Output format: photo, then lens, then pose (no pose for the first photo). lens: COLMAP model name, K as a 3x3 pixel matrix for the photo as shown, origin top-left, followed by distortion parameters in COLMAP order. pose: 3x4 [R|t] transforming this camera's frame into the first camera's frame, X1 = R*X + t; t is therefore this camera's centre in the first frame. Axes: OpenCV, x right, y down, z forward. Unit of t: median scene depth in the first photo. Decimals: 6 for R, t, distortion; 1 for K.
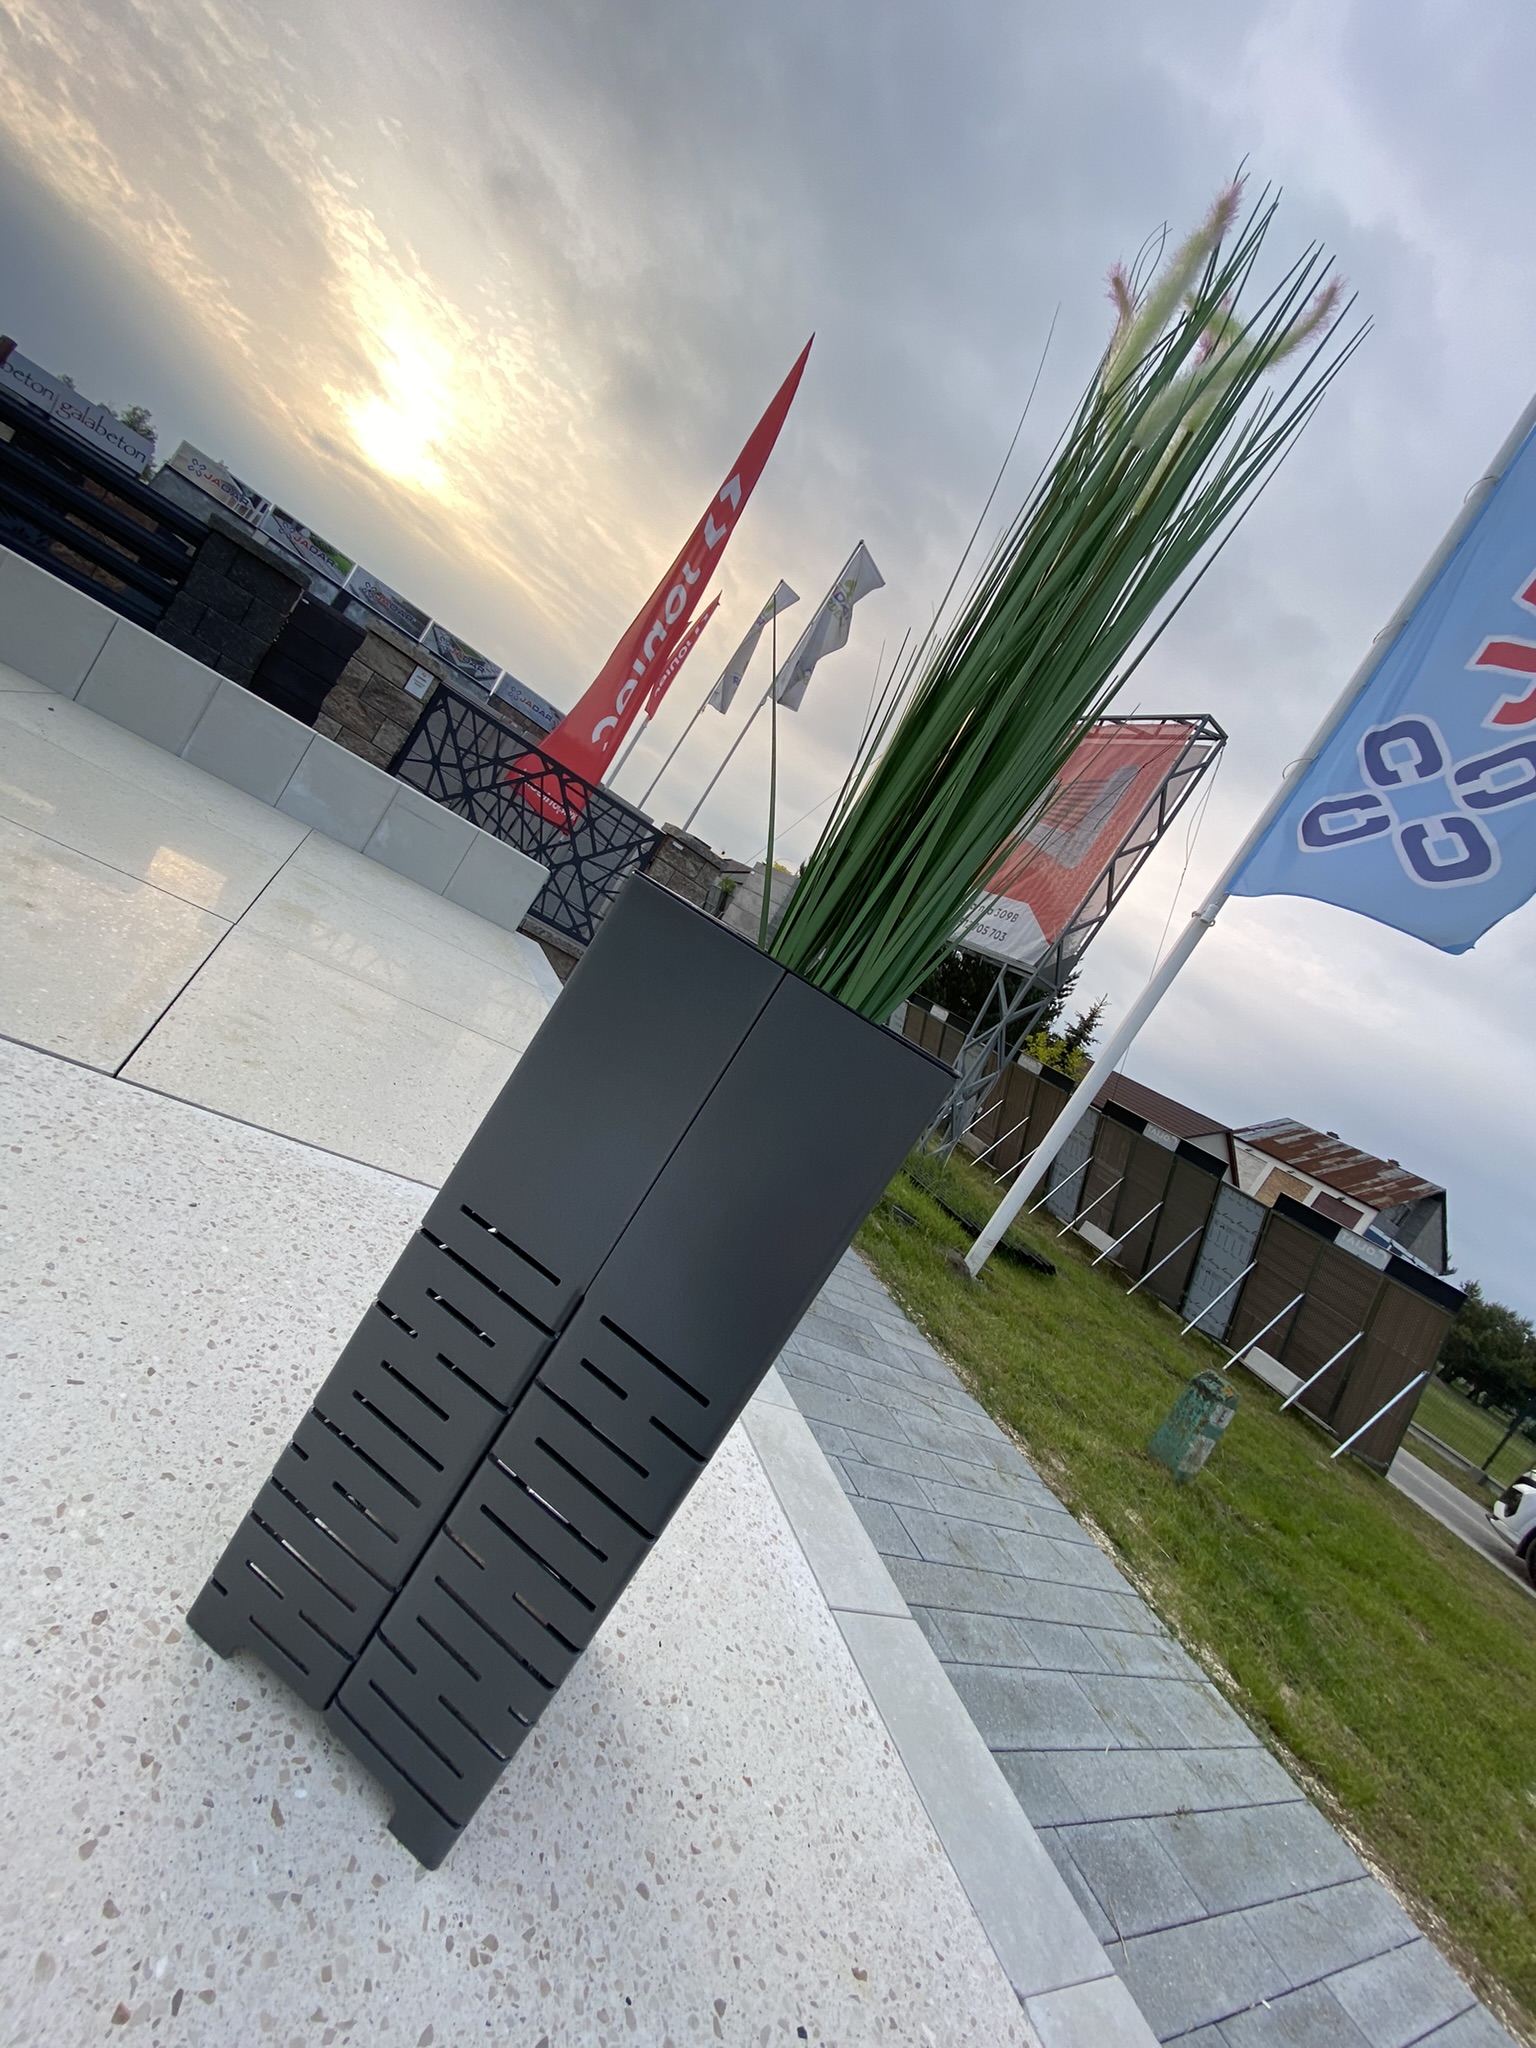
lens RADIAL K [[827.0, 0, 771.2], [0, 827.0, 1022.2], [0, 0, 1]] dist [0.016754, -0.019395]
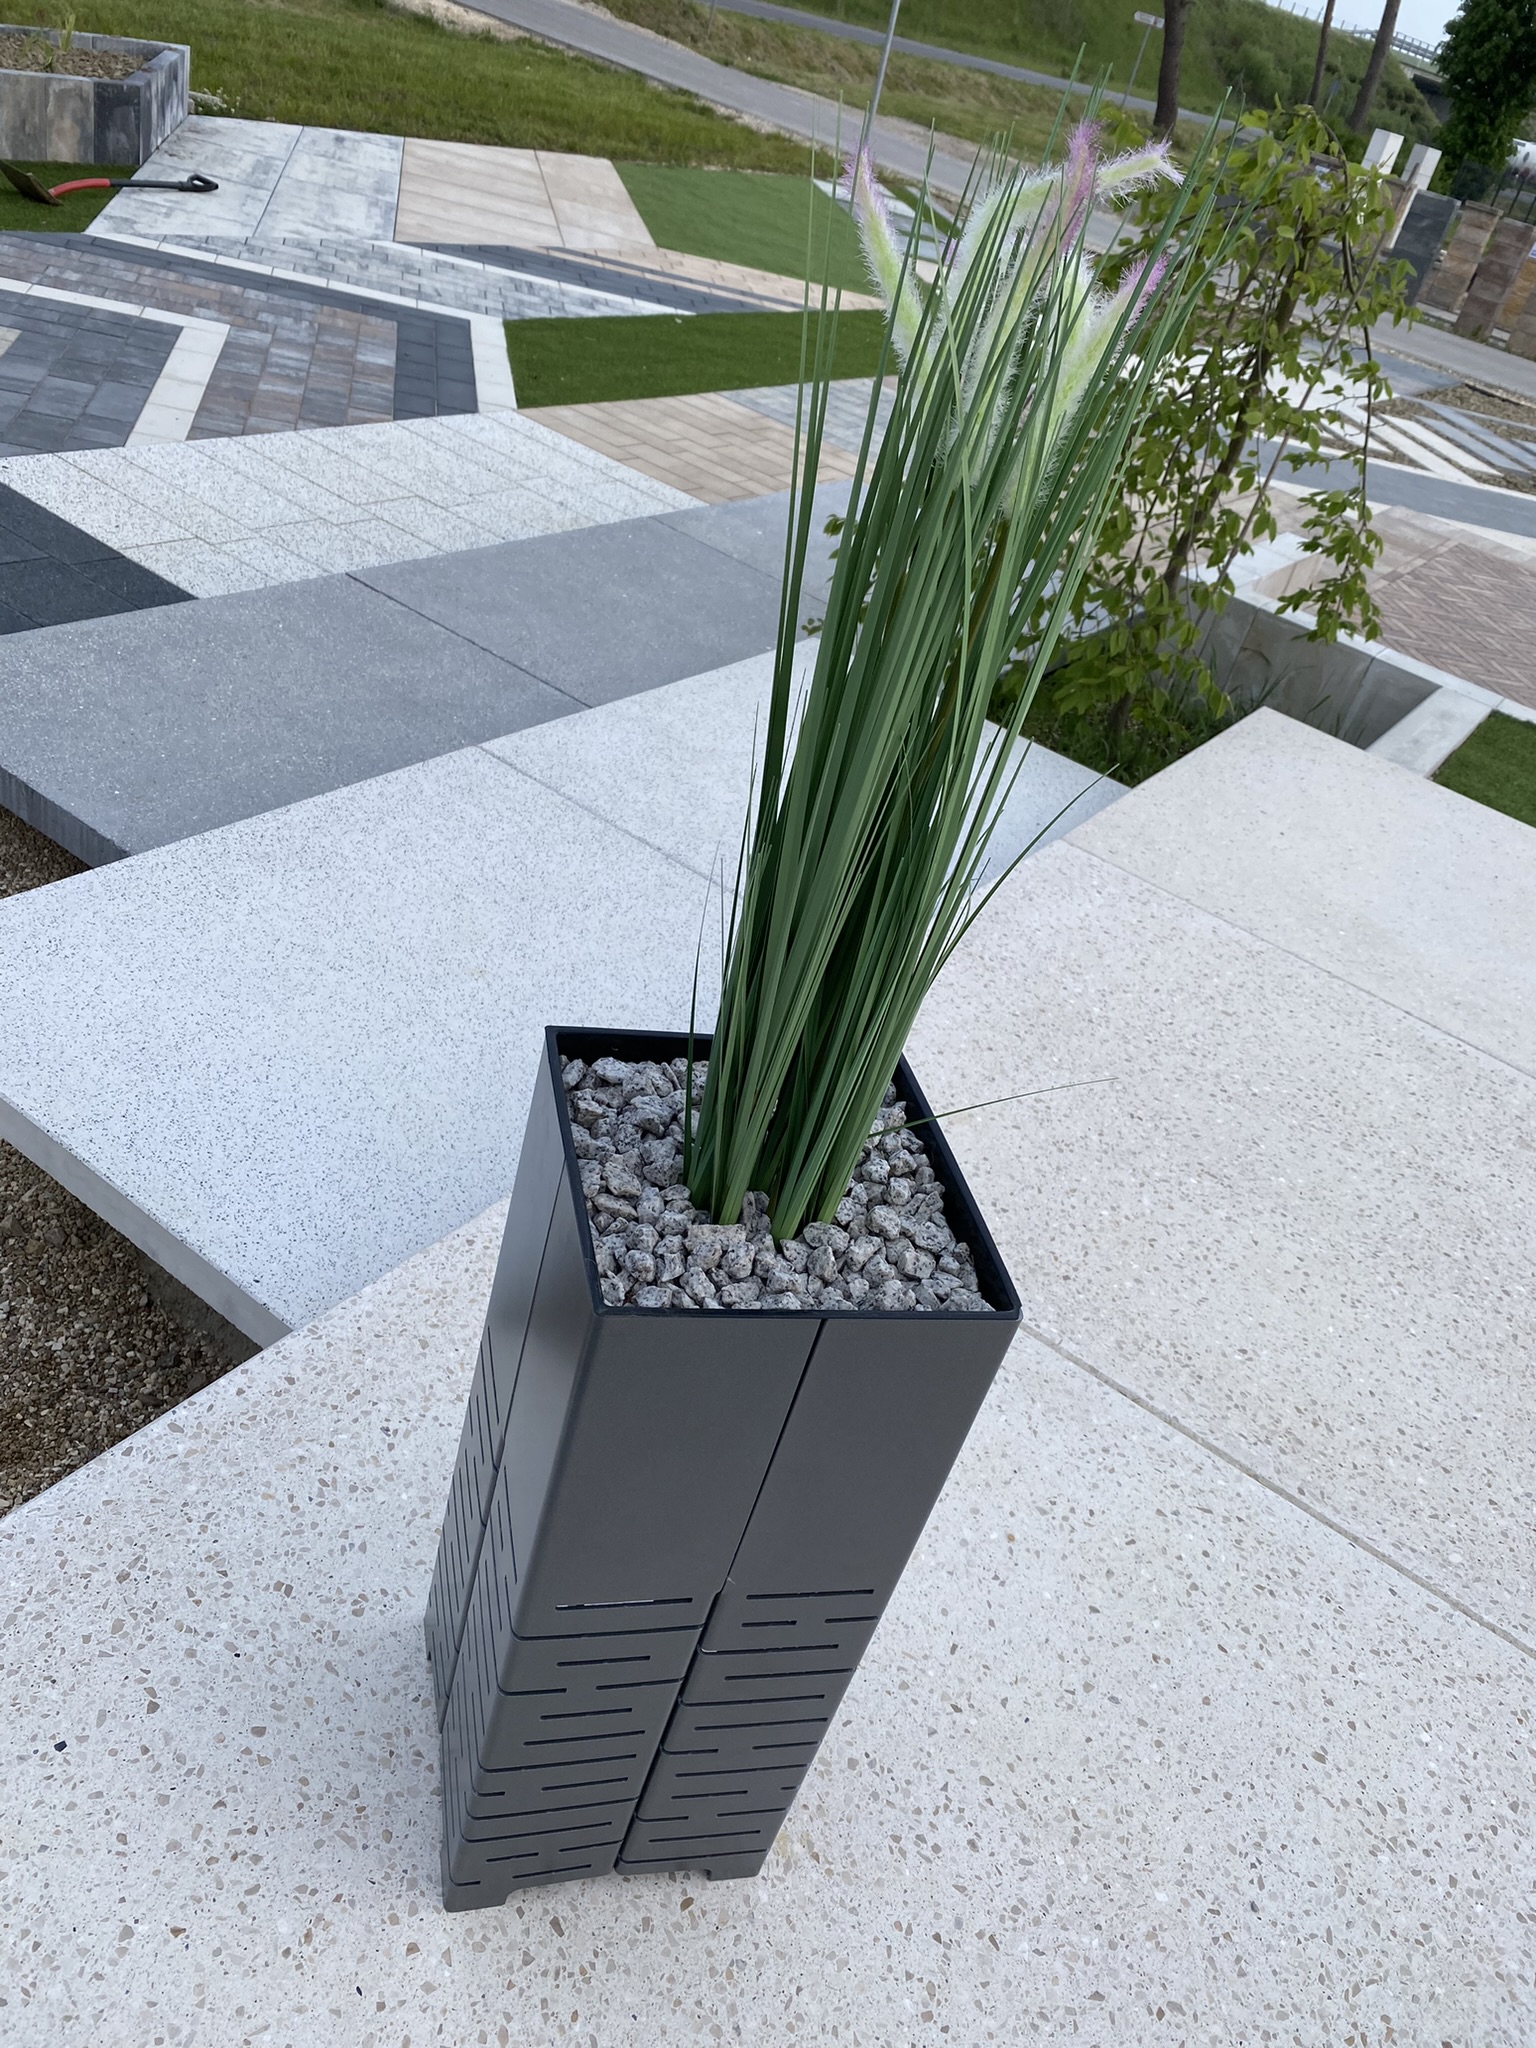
lens RADIAL K [[1563.2, 0, 771.4], [0, 1563.2, 1017.2], [0, 0, 1]] dist [0.002544, 0.004308]
pose [[-0.591512, -0.345791, -0.728383, 1.130757], [-0.697711, 0.672289, 0.247441, -0.483184], [0.404121, 0.654565, -0.638929, 1.770264]]
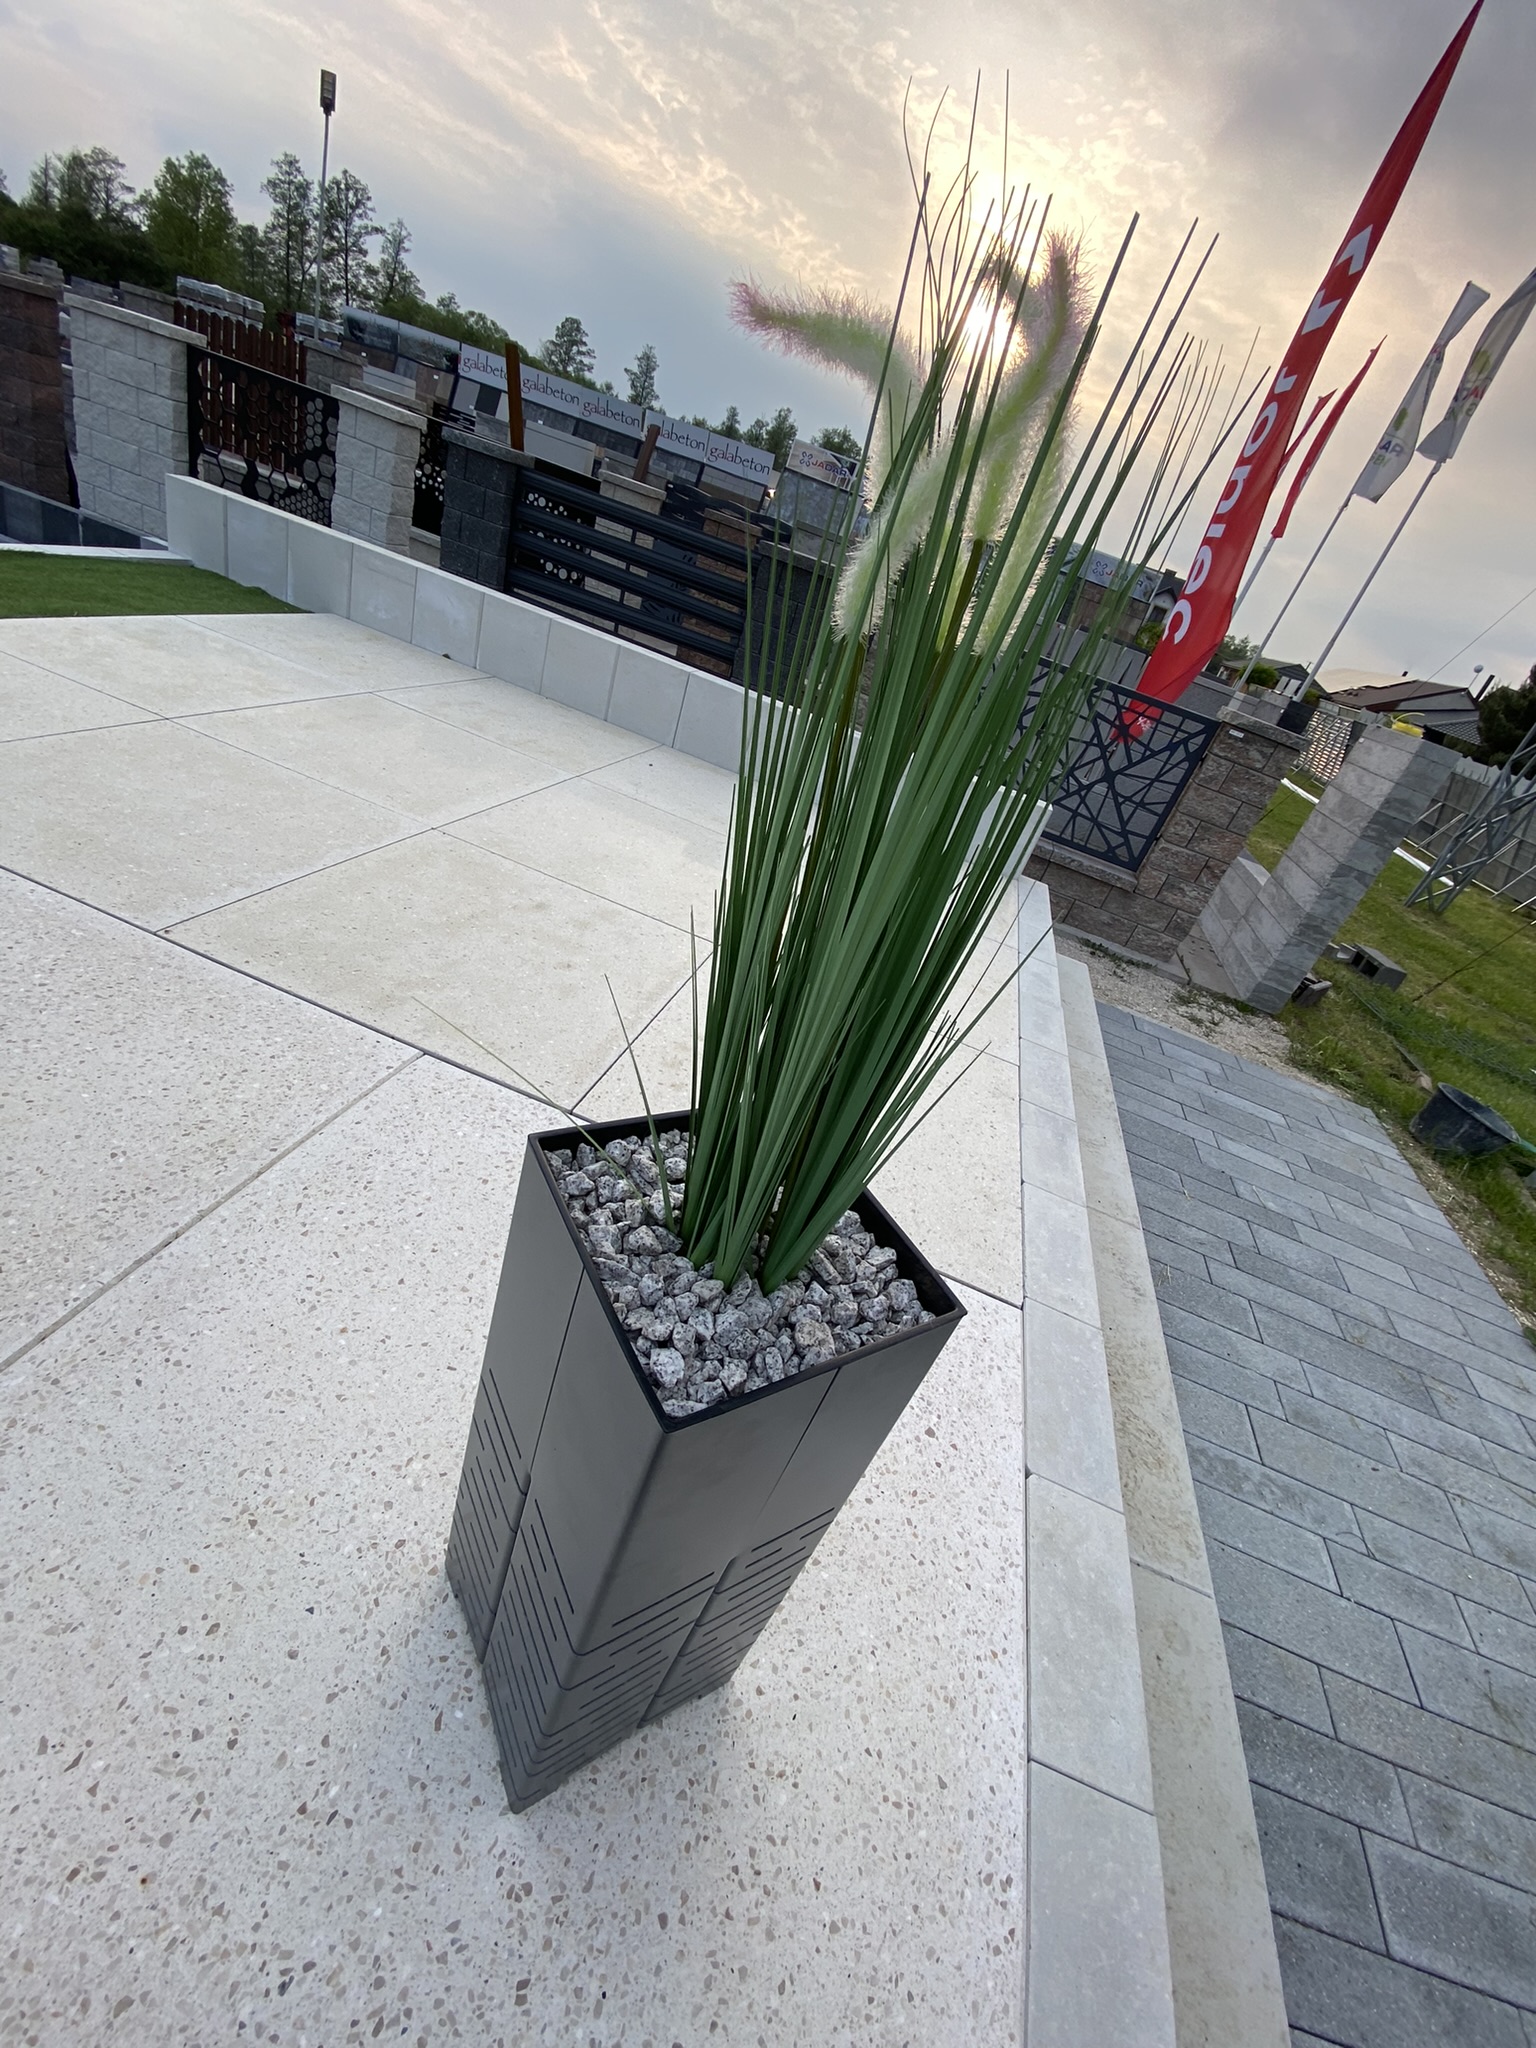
lens RADIAL K [[827.0, 0, 771.2], [0, 827.0, 1022.2], [0, 0, 1]] dist [0.016754, -0.019395]
pose [[0.755405, 0.014556, -0.655097, 0.678794], [0.067192, 0.992762, 0.099540, -0.353359], [0.651804, -0.119210, 0.748959, 0.311714]]
